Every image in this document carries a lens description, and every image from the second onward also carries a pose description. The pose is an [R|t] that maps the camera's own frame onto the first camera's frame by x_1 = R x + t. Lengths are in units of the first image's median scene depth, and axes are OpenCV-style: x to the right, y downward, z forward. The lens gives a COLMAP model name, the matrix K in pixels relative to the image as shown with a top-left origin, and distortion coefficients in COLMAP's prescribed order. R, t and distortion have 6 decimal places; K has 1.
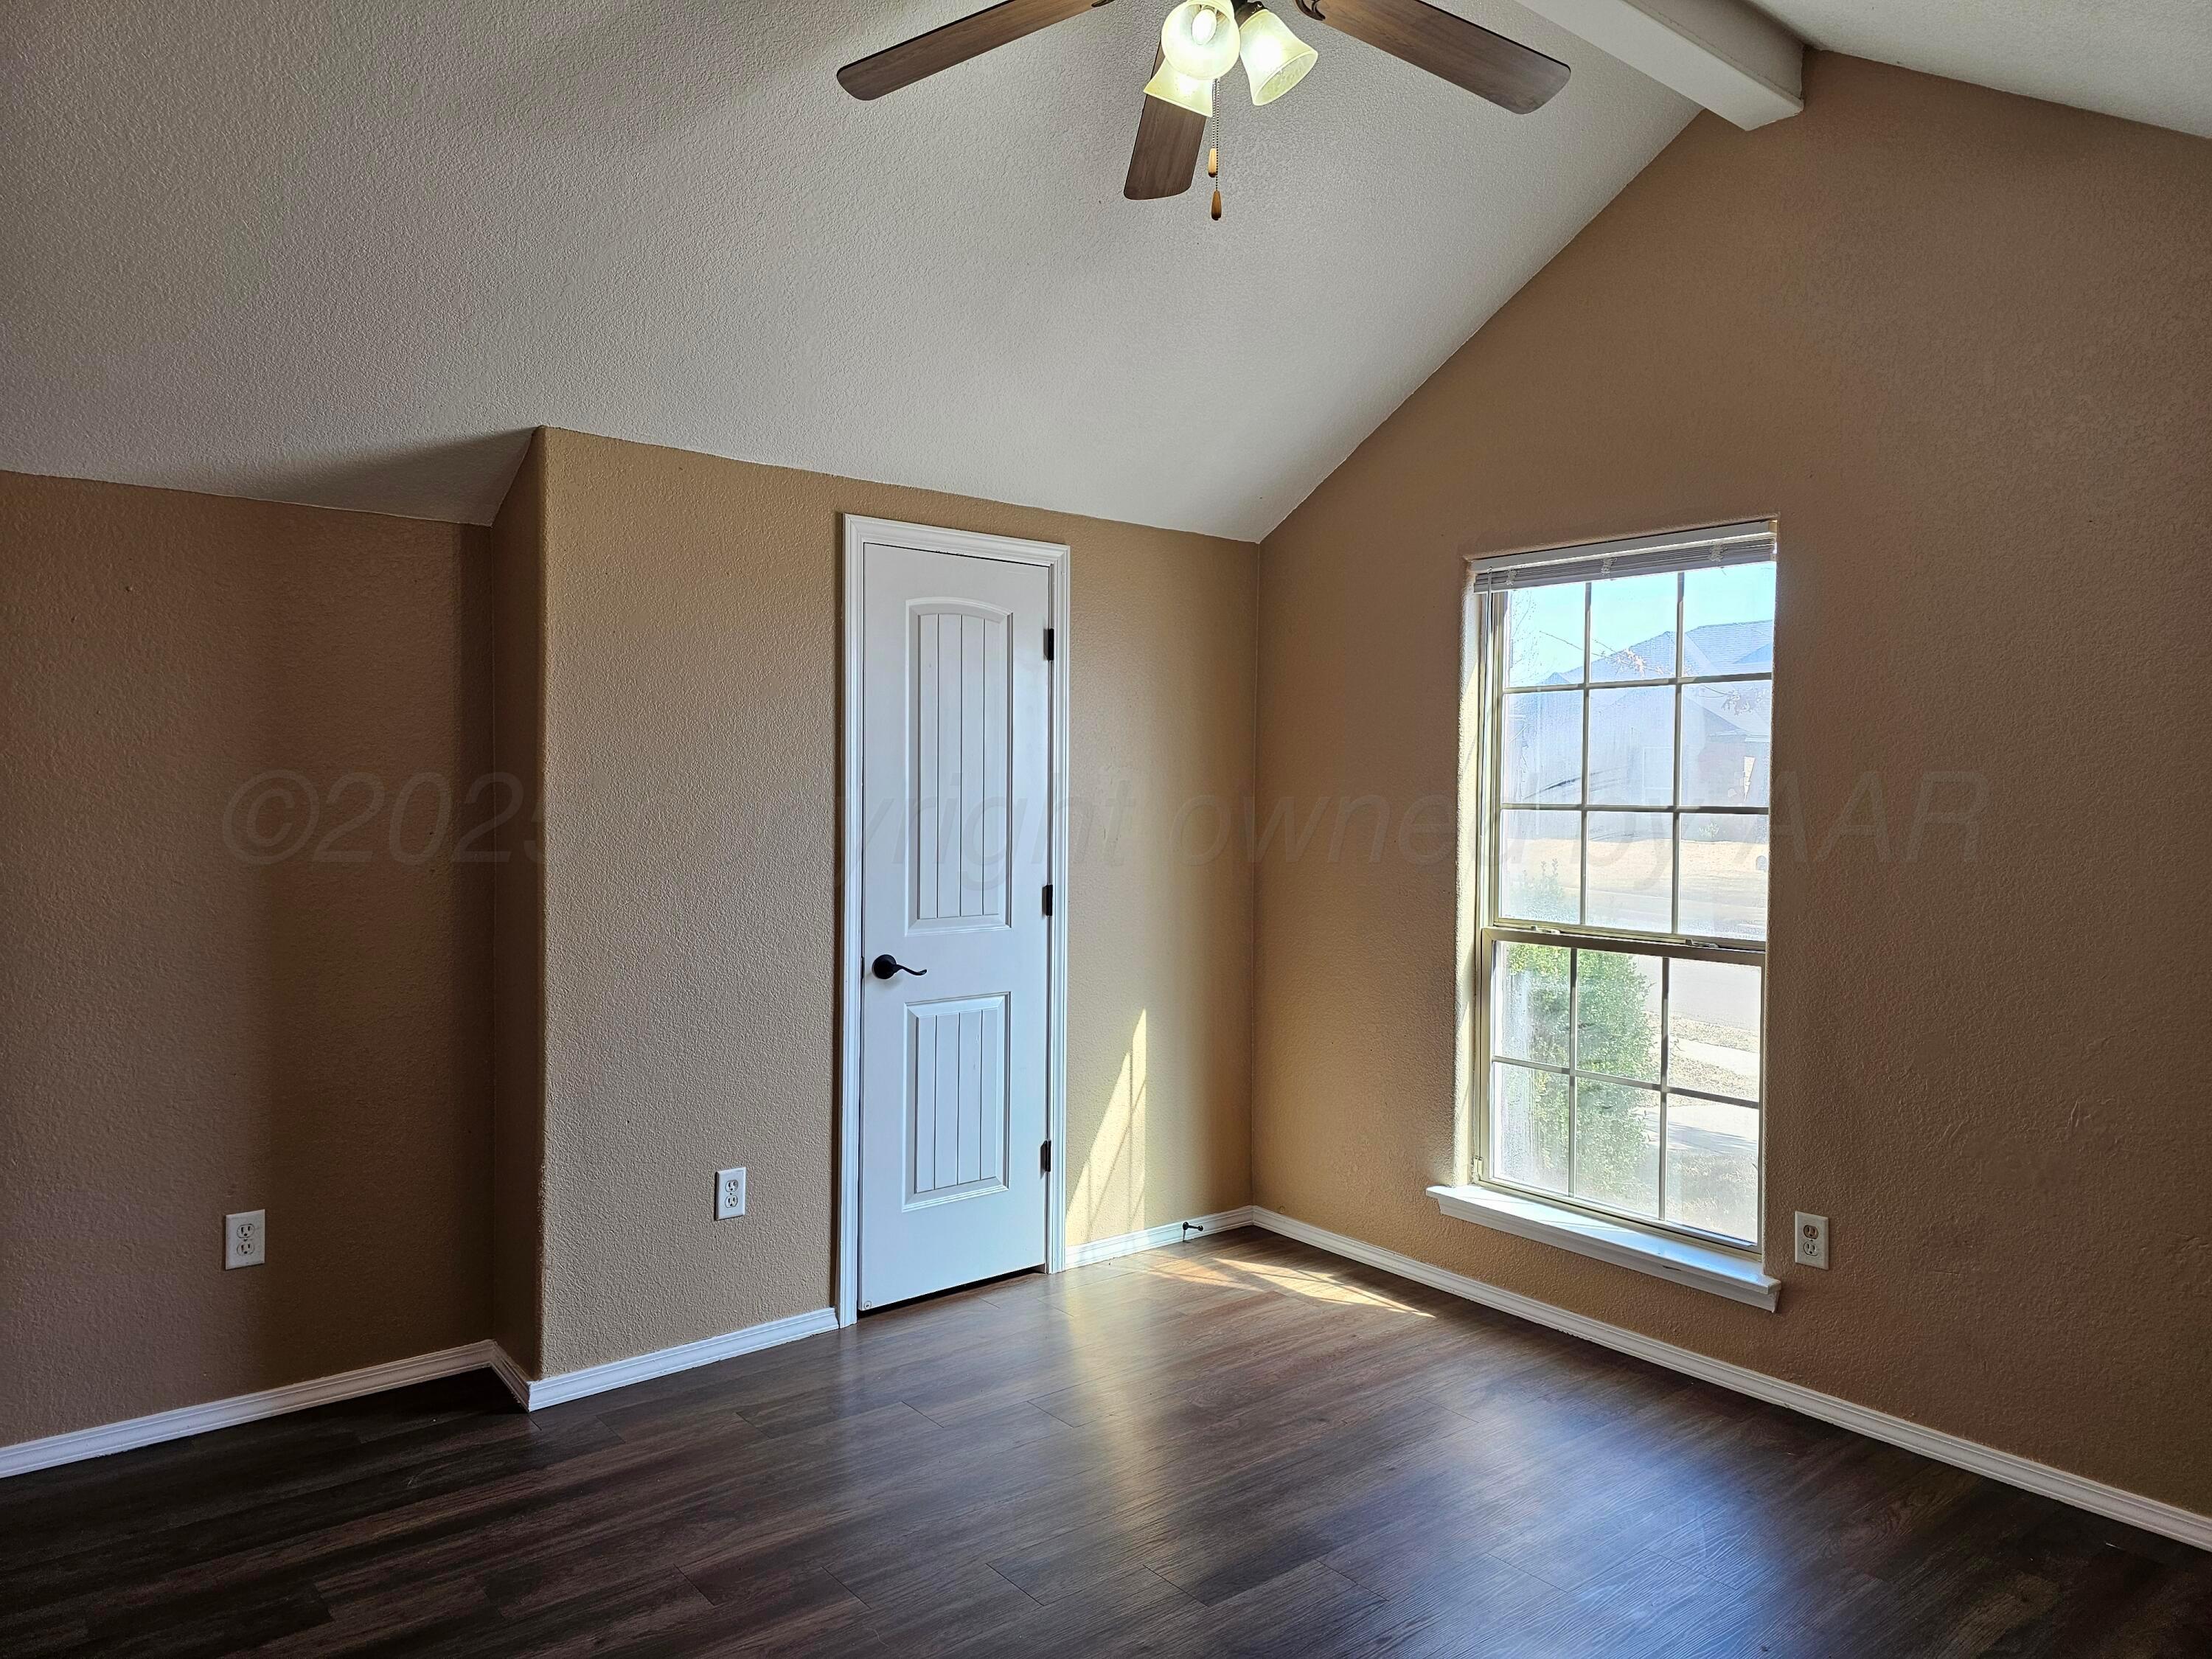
lens RADIAL K [[1489.6, 0, 1131.5], [0, 1489.6, 824.9], [0, 0, 1]] dist [0.138778, -0.223849]
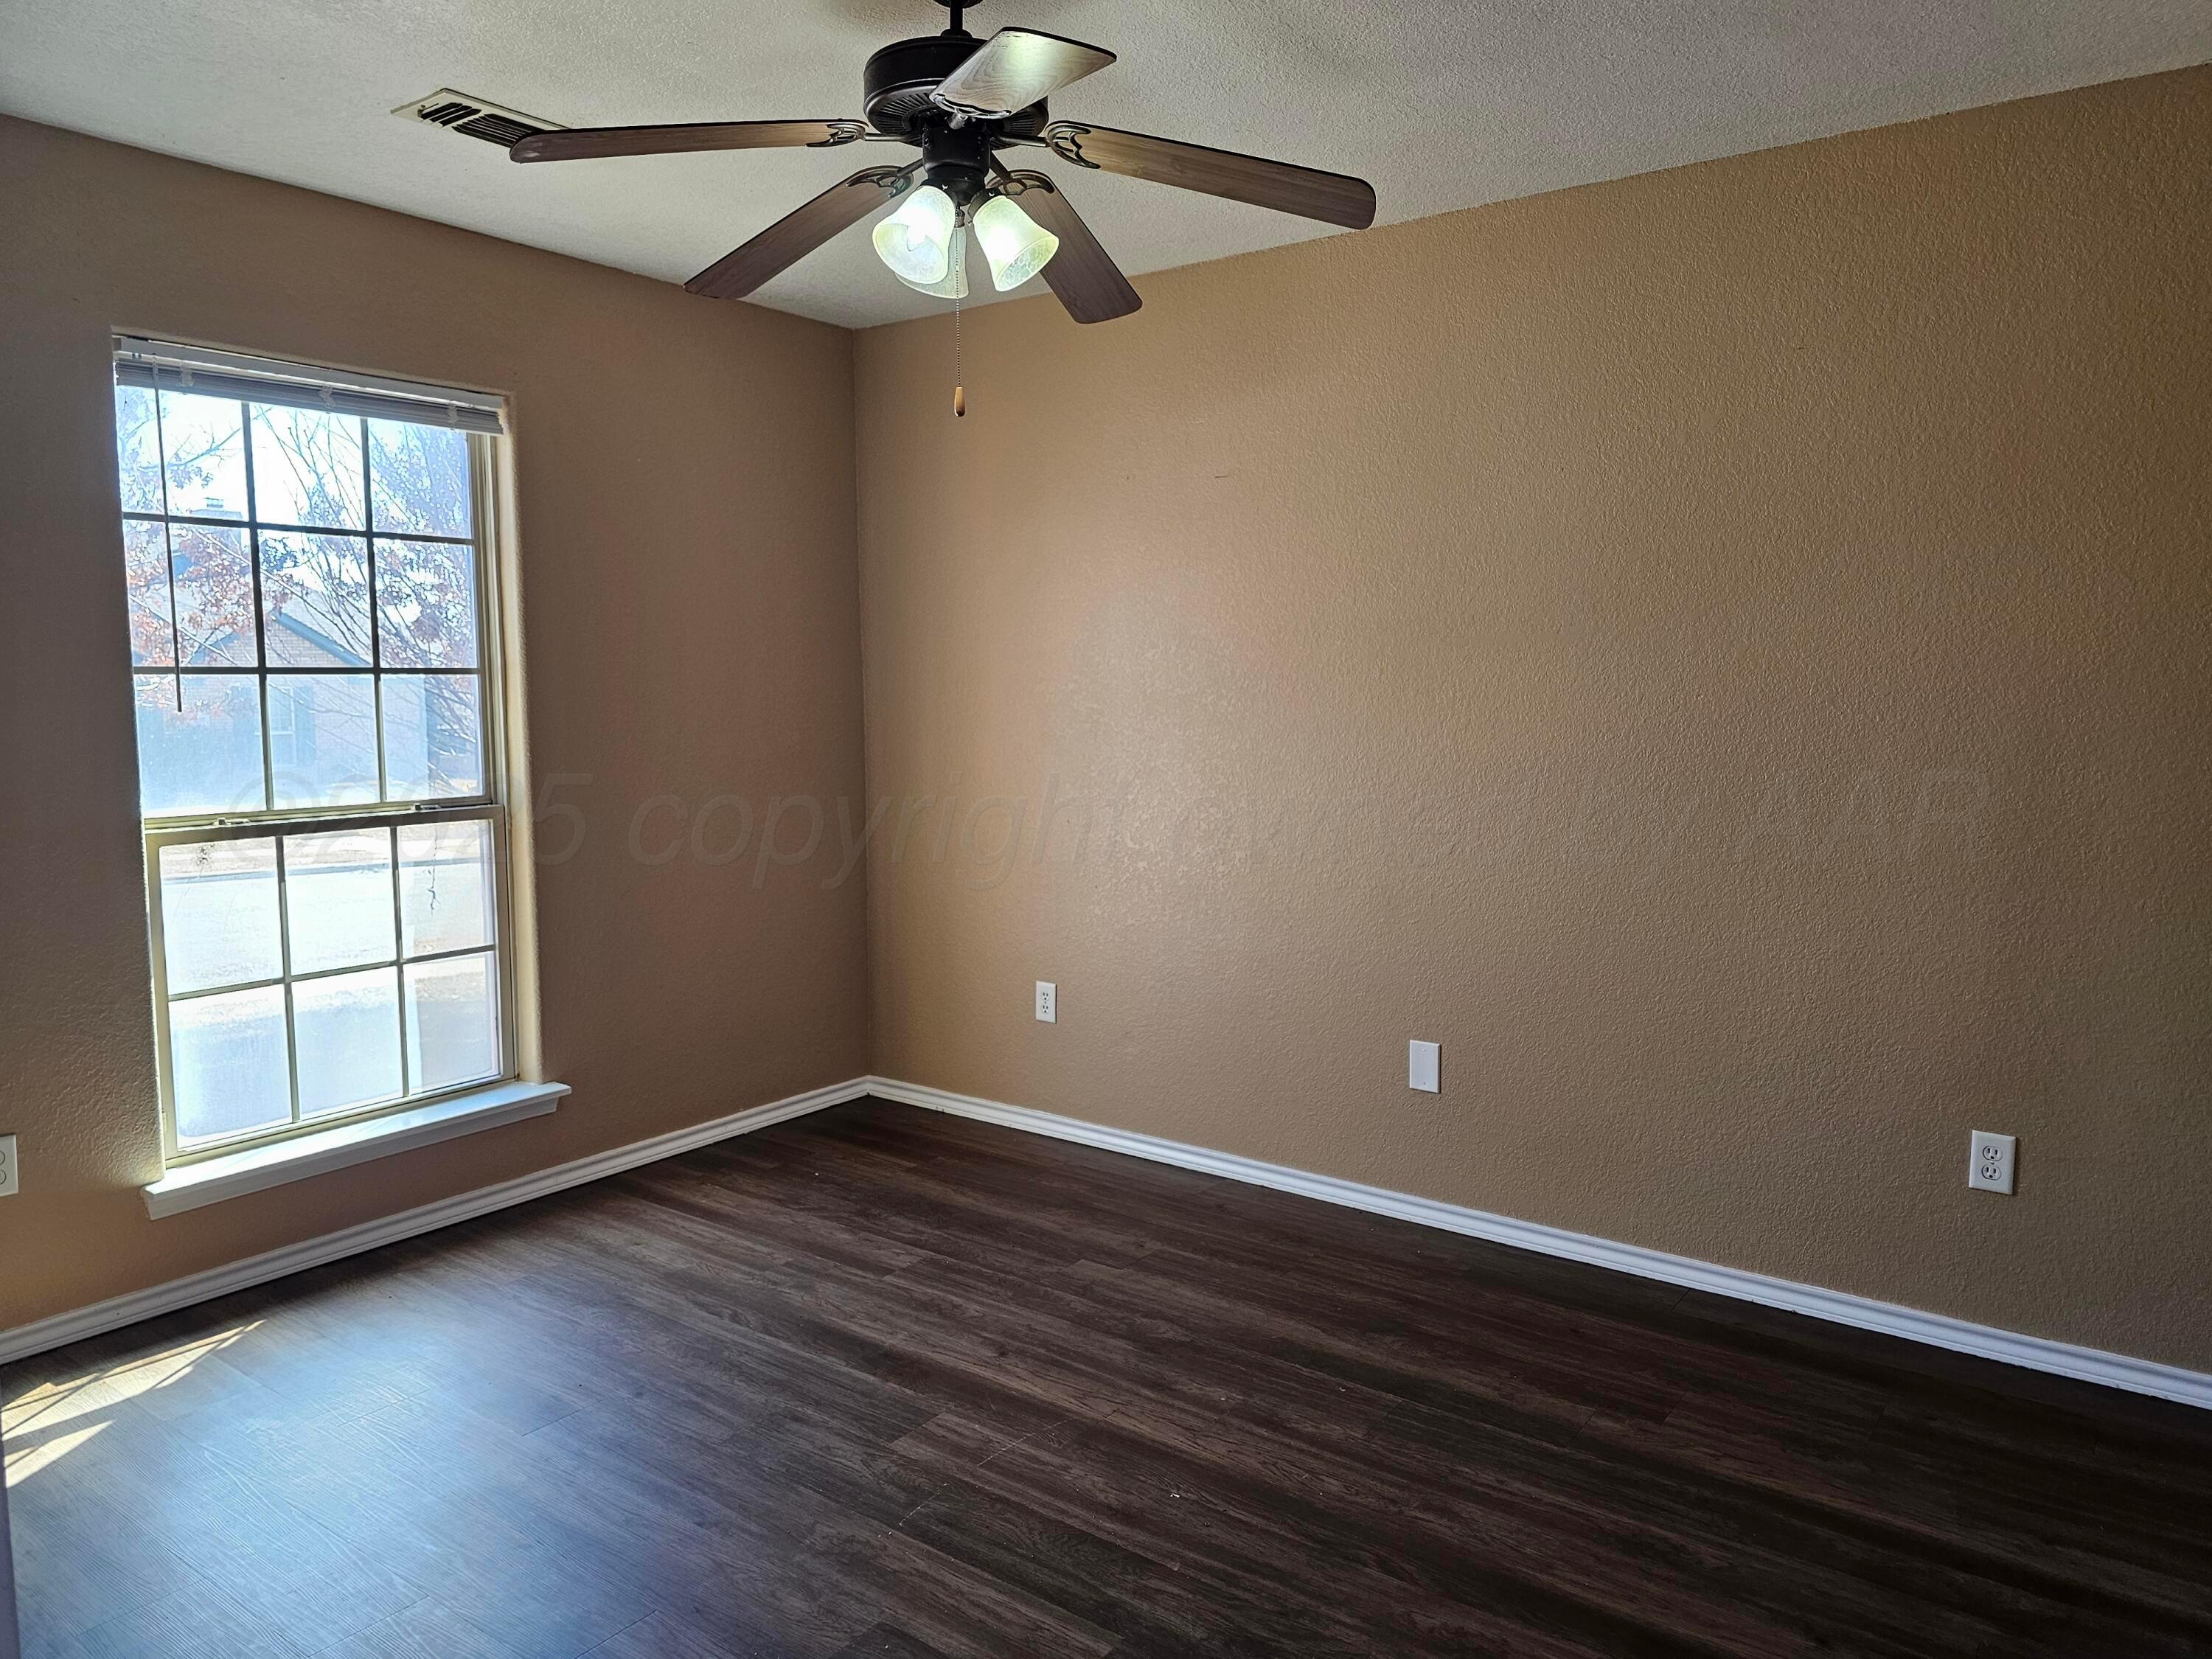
lens RADIAL K [[1489.6, 0, 1131.5], [0, 1489.6, 824.9], [0, 0, 1]] dist [0.138778, -0.223849]
pose [[-0.280166, -0.110097, 0.953617, -0.654821], [0.014278, 0.992813, 0.118817, -0.019915], [-0.959845, 0.046905, -0.276581, 0.773839]]
